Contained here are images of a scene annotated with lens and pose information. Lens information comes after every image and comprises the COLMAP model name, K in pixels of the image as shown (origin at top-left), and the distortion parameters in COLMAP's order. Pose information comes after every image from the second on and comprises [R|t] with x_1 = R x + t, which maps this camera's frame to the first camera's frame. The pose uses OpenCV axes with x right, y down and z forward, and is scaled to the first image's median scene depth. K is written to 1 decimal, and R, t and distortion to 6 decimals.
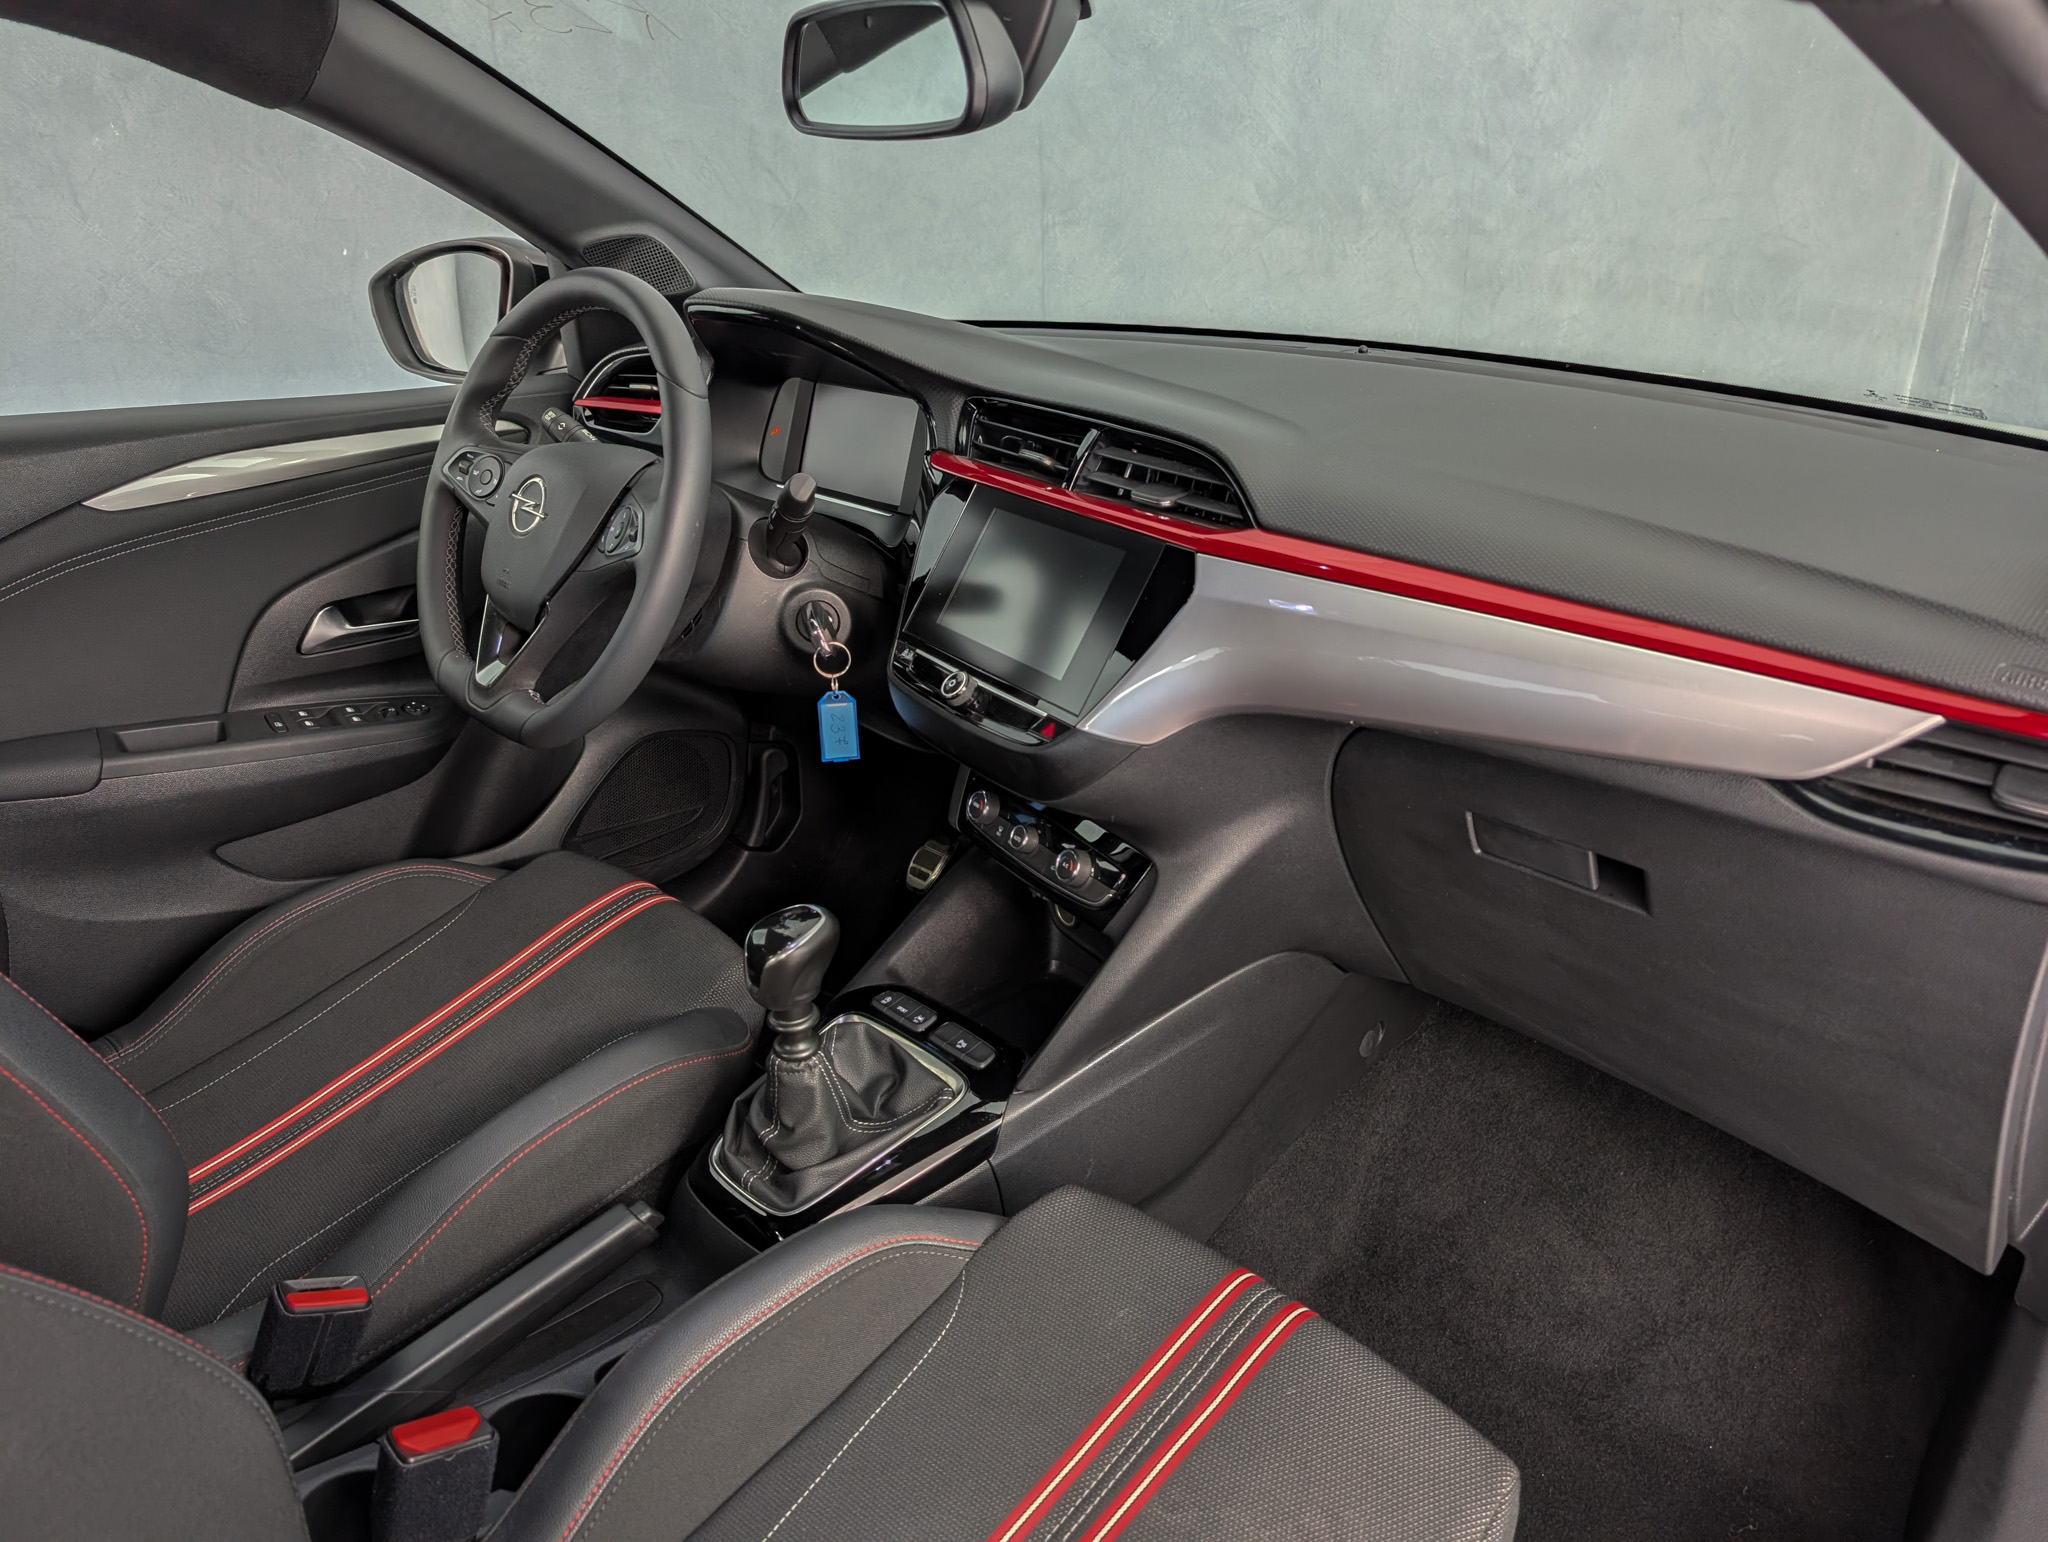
lens RADIAL K [[1475.8, 0, 1037.6], [0, 1475.8, 799.8], [0, 0, 1]] dist [0.009956, -0.003067]
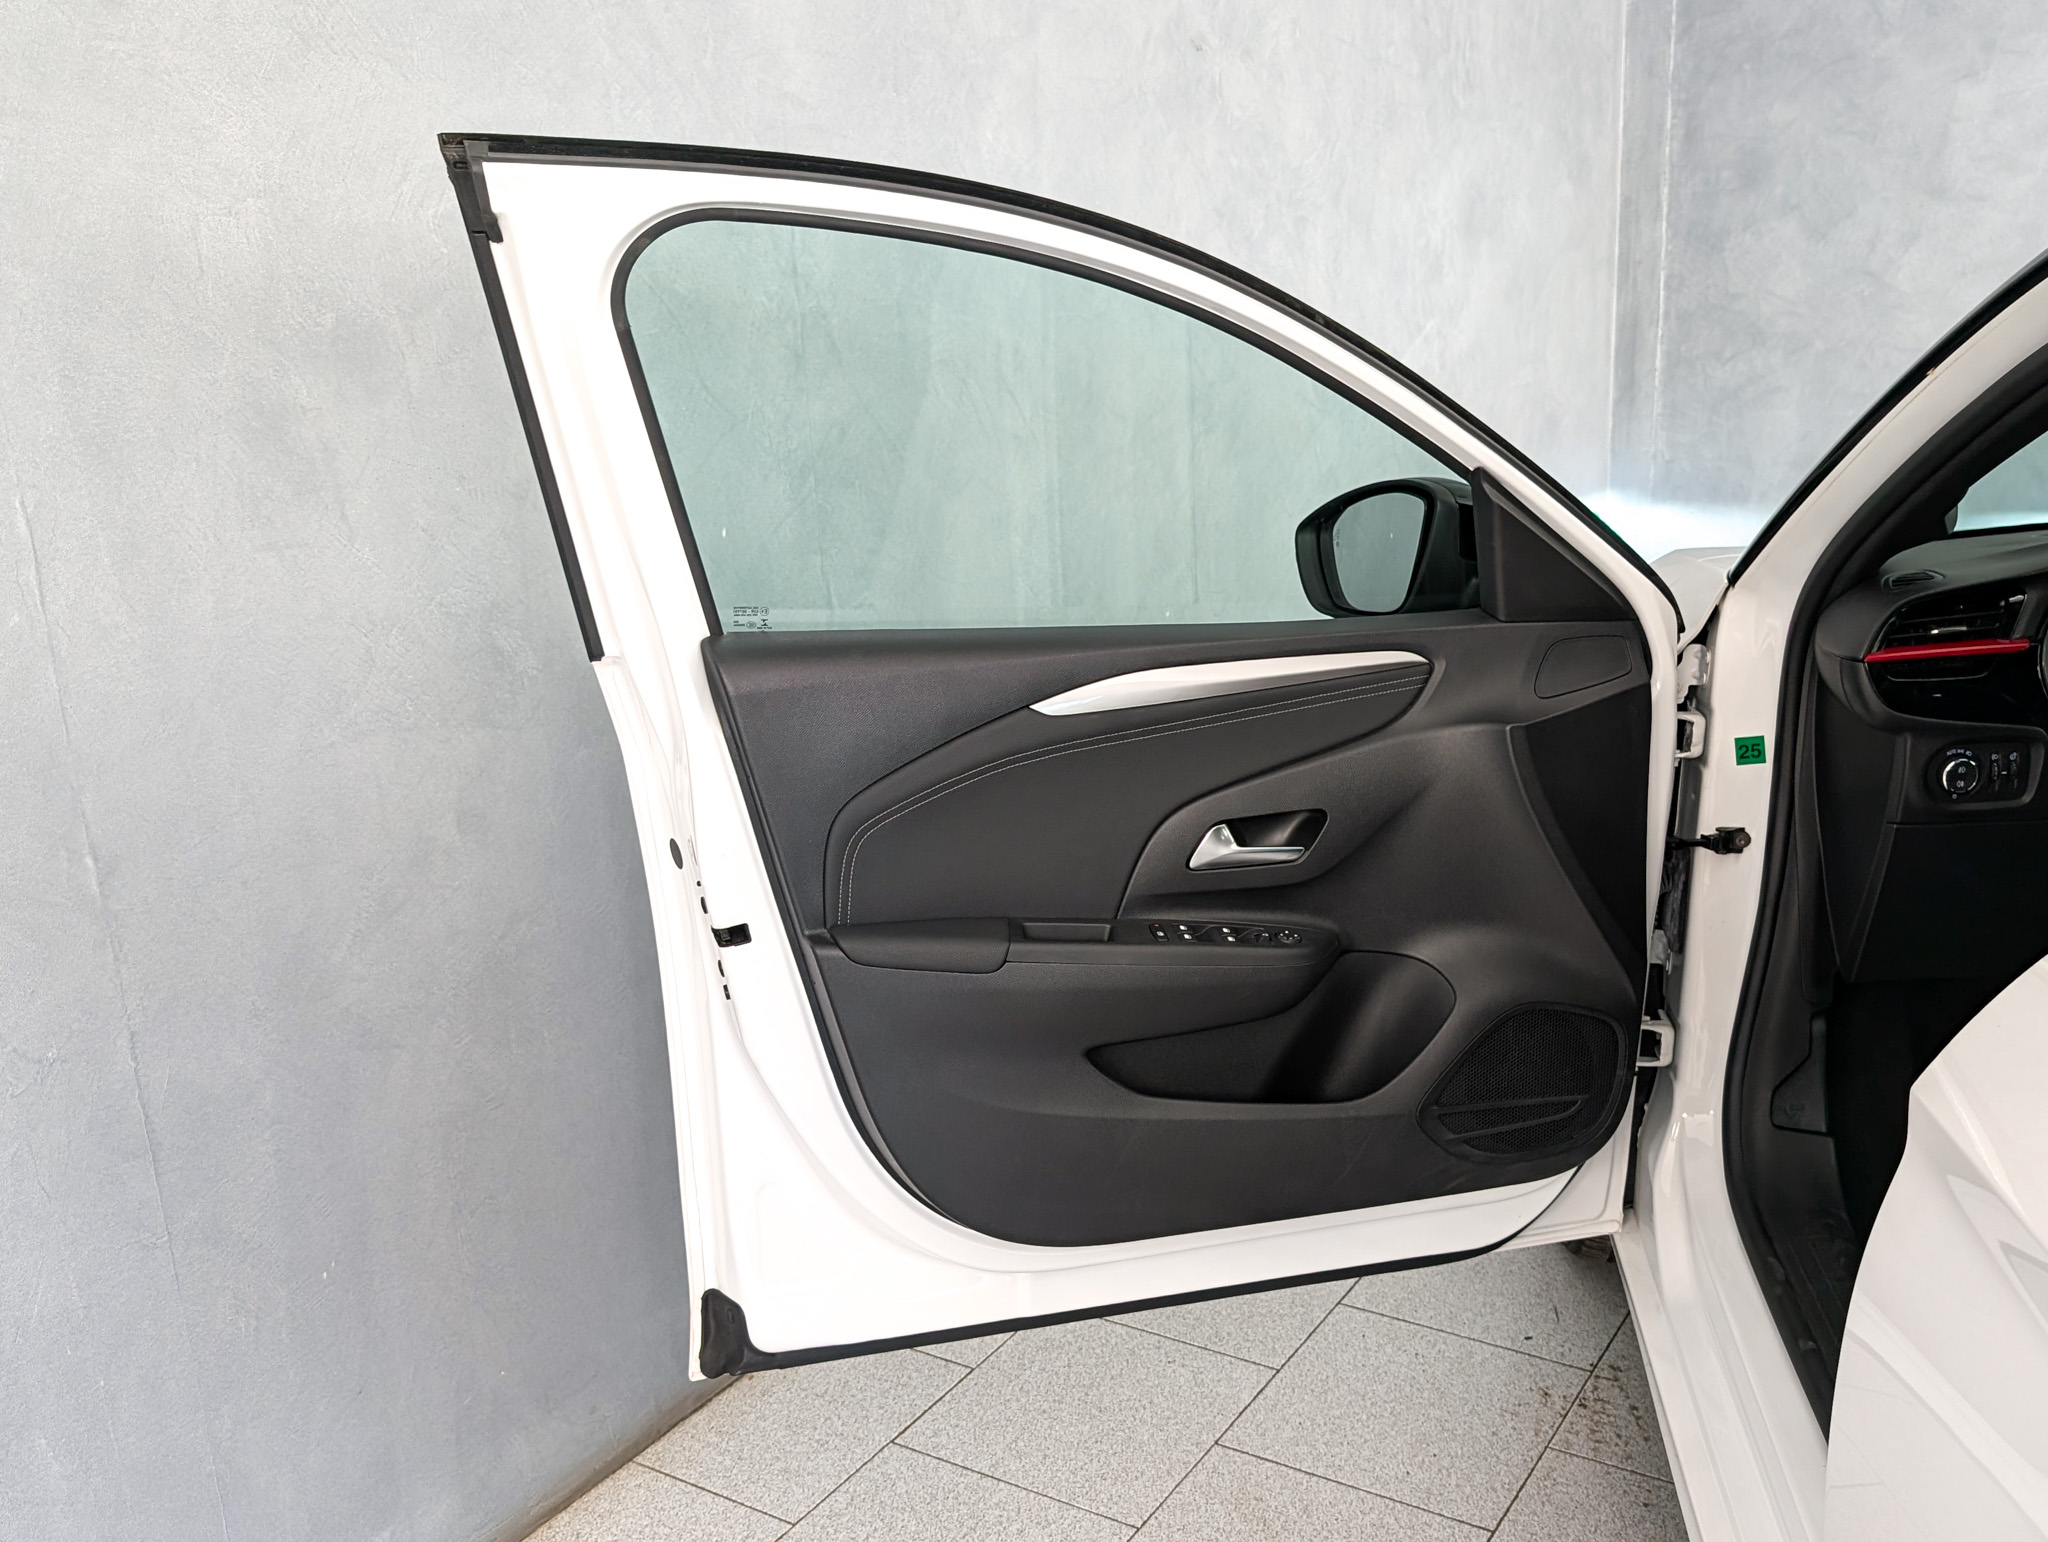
lens RADIAL K [[1911.6, 0, 1136.4], [0, 1911.6, 828.2], [0, 0, 1]] dist [-0.011153, -0.003178]
pose [[0.747923, -0.200106, 0.632905, -0.920538], [0.289757, 0.956261, -0.040073, -0.166815], [-0.597203, 0.213360, 0.773192, 0.265798]]
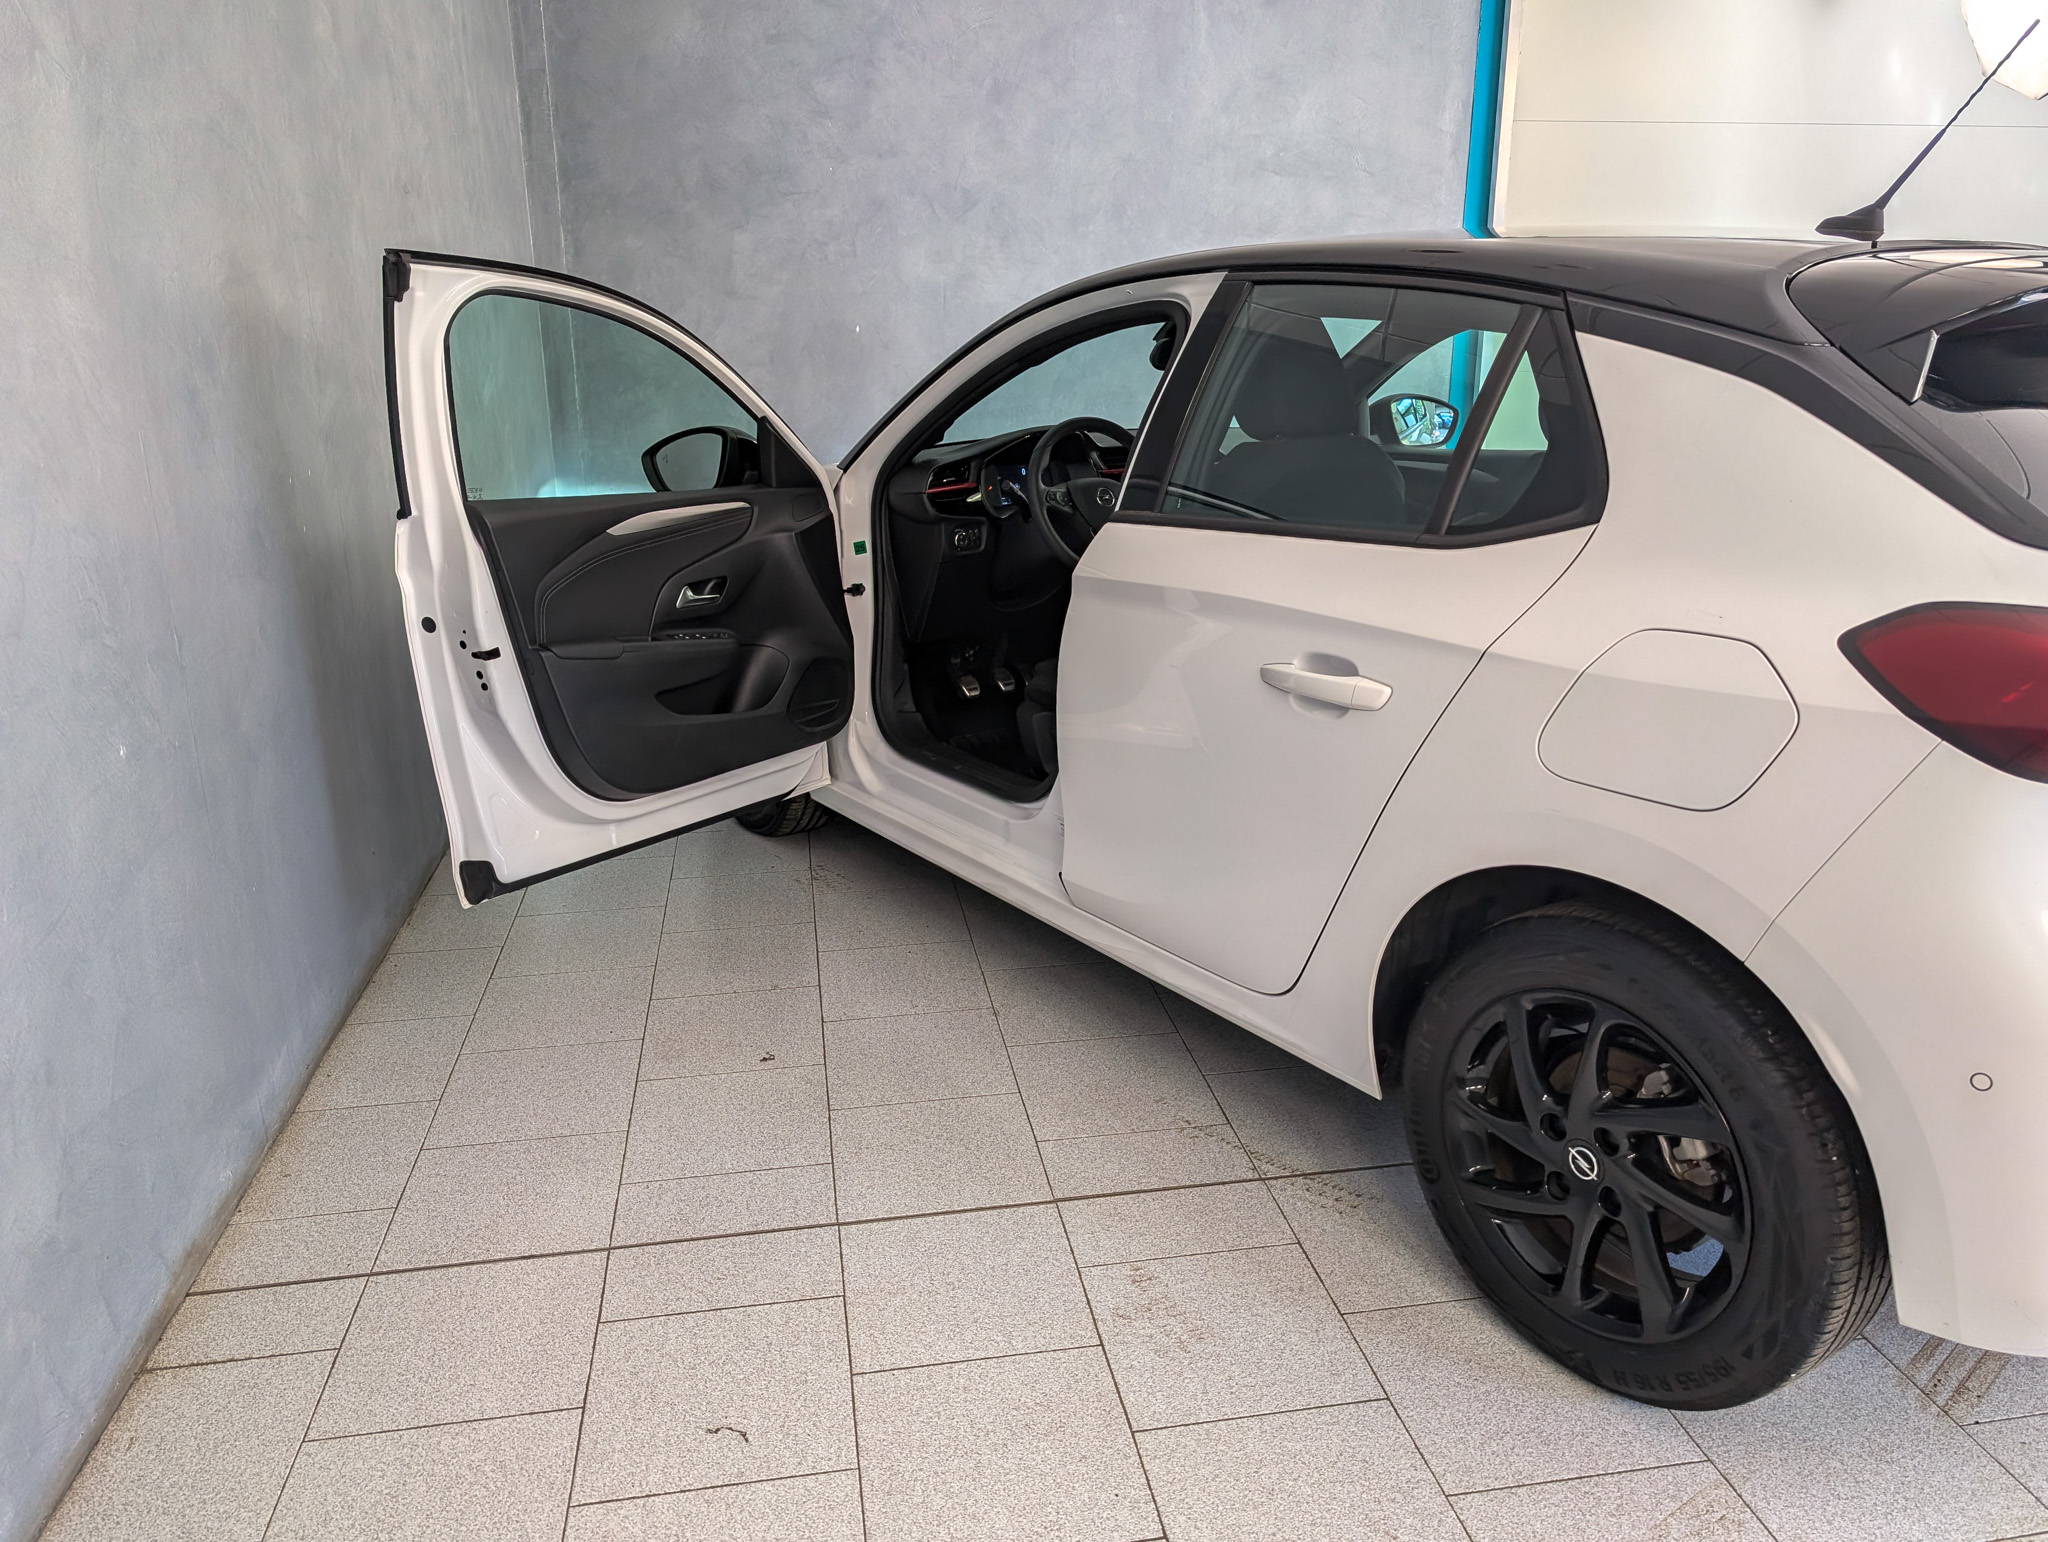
lens RADIAL K [[1475.8, 0, 1037.6], [0, 1475.8, 799.8], [0, 0, 1]] dist [0.009956, -0.003067]
pose [[0.146702, -0.296138, 0.943812, -1.645434], [0.404223, 0.888780, 0.216040, -0.178575], [-0.902819, 0.349817, 0.250092, 0.311470]]
